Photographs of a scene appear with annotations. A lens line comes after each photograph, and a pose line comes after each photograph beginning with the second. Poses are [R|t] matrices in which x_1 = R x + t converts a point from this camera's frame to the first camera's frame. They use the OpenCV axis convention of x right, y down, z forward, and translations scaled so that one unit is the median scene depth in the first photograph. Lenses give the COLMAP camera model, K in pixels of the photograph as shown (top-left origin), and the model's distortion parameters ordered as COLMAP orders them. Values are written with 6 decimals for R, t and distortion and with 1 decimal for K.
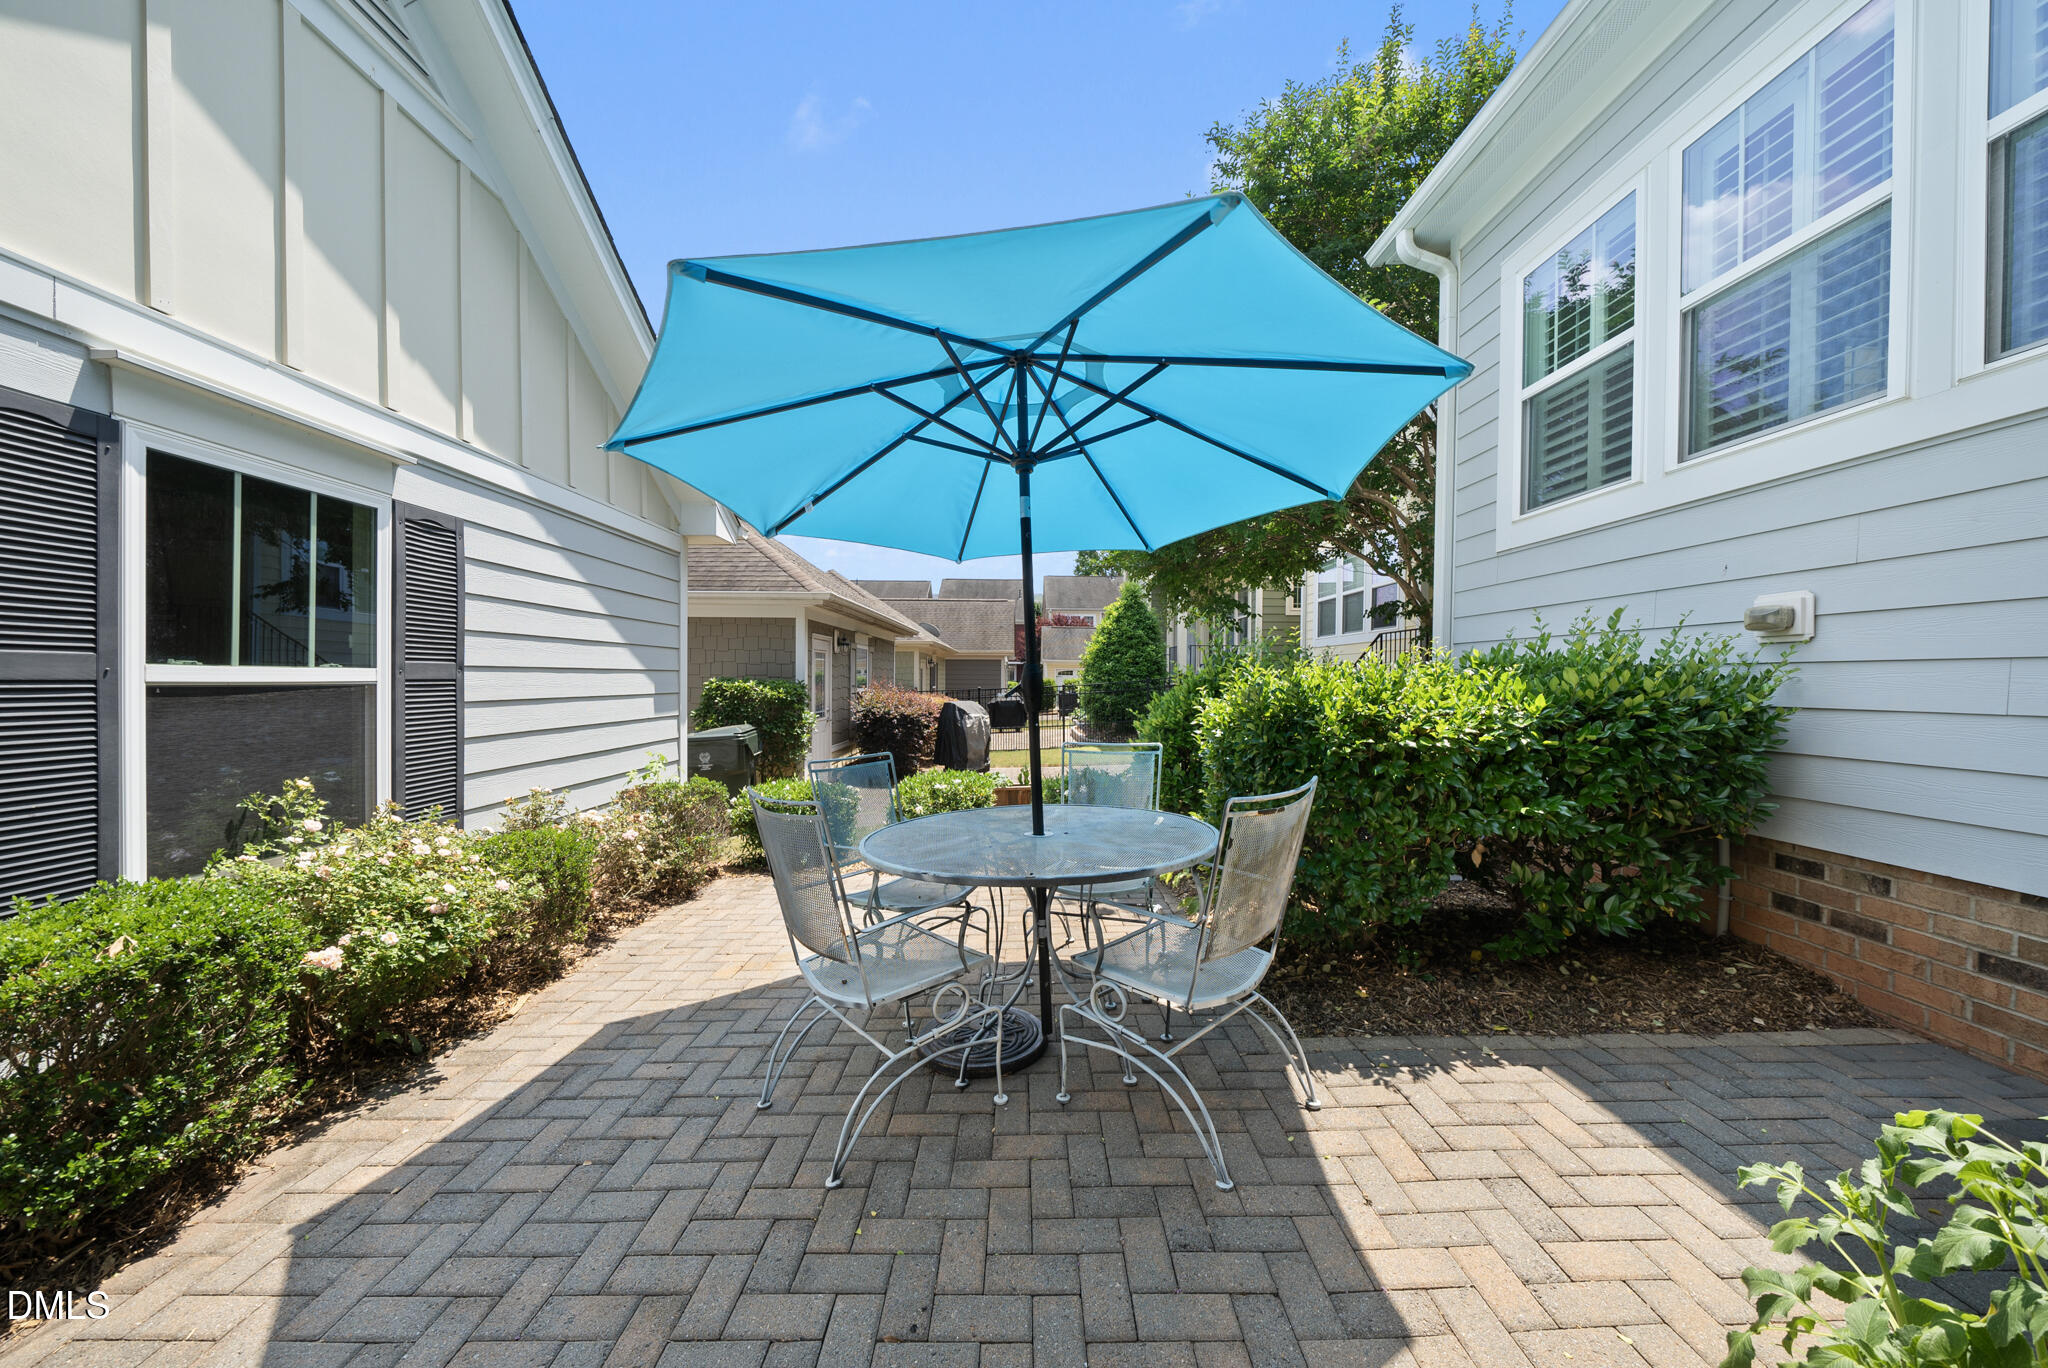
lens RADIAL K [[707.2, 0, 1011.0], [0, 707.2, 695.7], [0, 0, 1]] dist [-0.006174, -0.000566]
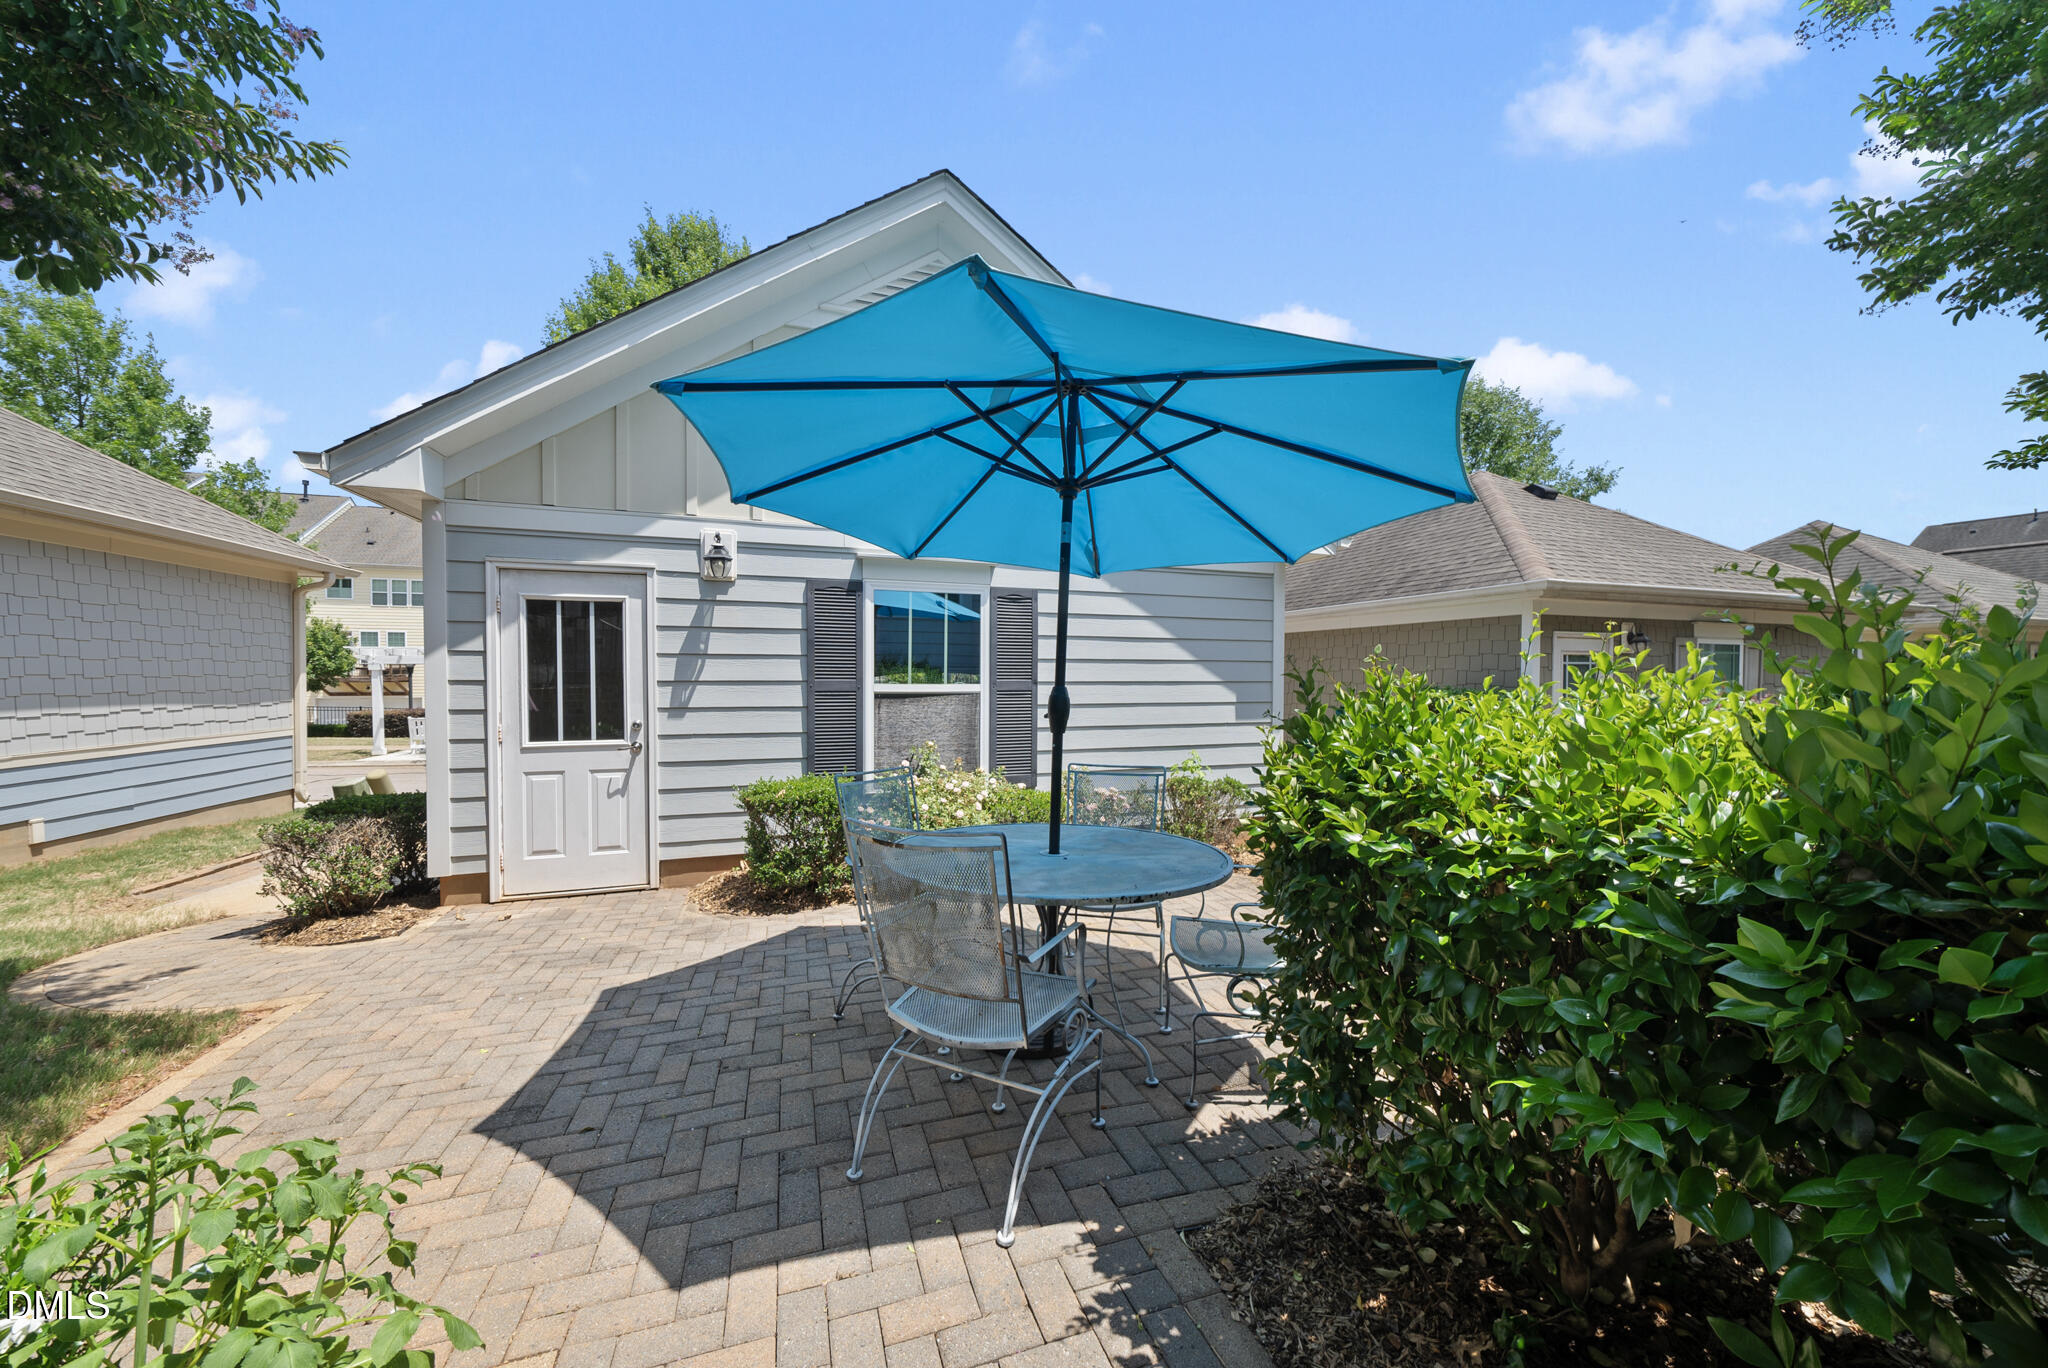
lens RADIAL K [[707.2, 0, 1019.2], [0, 707.2, 677.2], [0, 0, 1]] dist [-0.006174, -0.000566]
pose [[0.328102, -0.002185, -0.944640, 1.077217], [-0.026498, 0.999583, -0.011516, -0.047611], [0.944271, 0.028809, 0.327907, 0.658852]]
